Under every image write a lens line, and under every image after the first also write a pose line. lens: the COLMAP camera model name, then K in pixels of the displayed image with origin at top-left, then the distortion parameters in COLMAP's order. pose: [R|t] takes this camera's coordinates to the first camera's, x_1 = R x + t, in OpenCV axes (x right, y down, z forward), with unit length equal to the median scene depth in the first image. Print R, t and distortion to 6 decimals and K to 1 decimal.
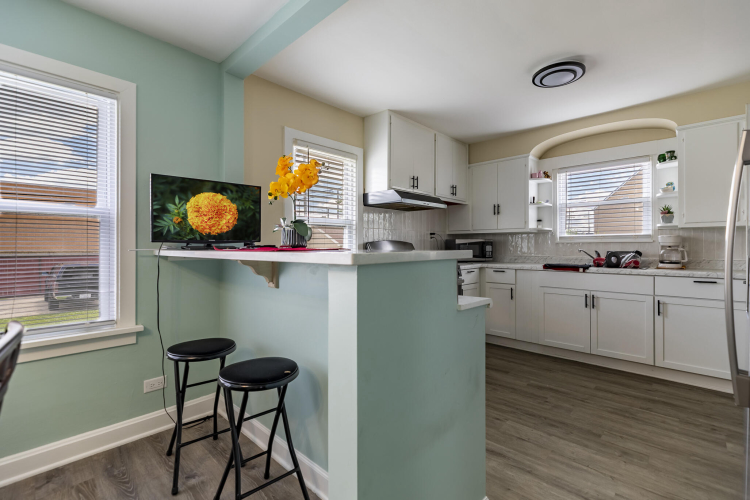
lens RADIAL K [[335.5, 0, 377.7], [0, 335.5, 245.6], [0, 0, 1]] dist [0.012746, -0.004055]
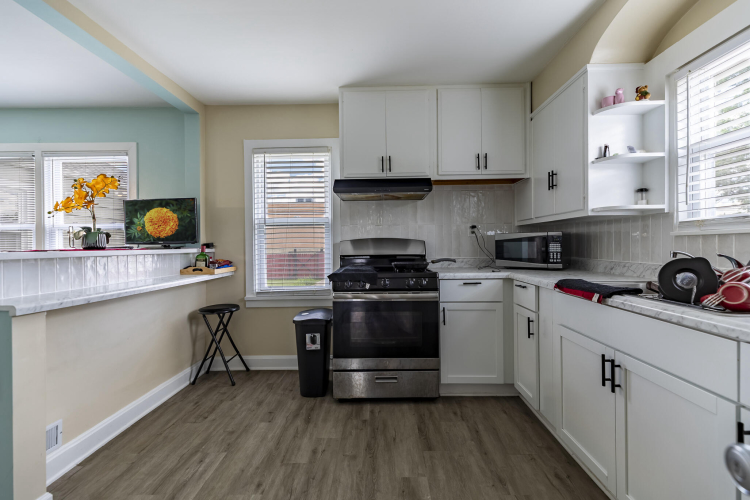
lens RADIAL K [[335.5, 0, 377.7], [0, 335.5, 245.6], [0, 0, 1]] dist [0.012746, -0.004055]
pose [[0.668182, -0.002853, -0.743993, 0.755349], [0.008146, 0.999961, 0.003481, 0.000405], [0.743953, -0.008387, 0.668179, 0.502765]]
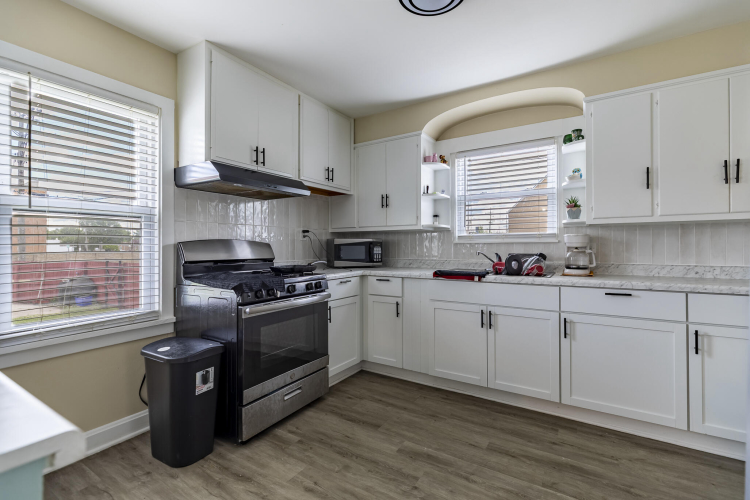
lens RADIAL K [[335.5, 0, 377.7], [0, 335.5, 245.6], [0, 0, 1]] dist [0.012746, -0.004055]
pose [[0.981973, 0.000549, 0.189018, 0.242659], [0.000285, 0.999990, -0.004387, 0.000652], [-0.189018, 0.004362, 0.981964, 0.296164]]
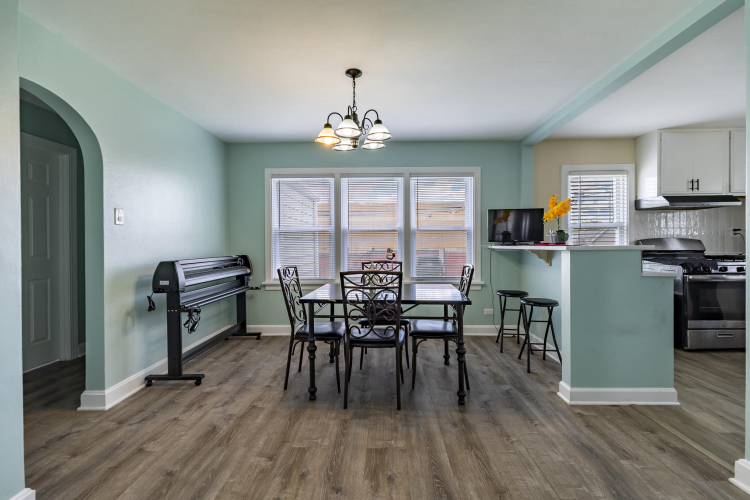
lens RADIAL K [[335.5, 0, 377.7], [0, 335.5, 245.6], [0, 0, 1]] dist [0.012746, -0.004055]
pose [[0.670499, -0.000206, -0.741911, 0.261459], [0.005538, 0.999973, 0.004727, -0.000313], [0.741890, -0.007278, 0.670482, -0.568903]]
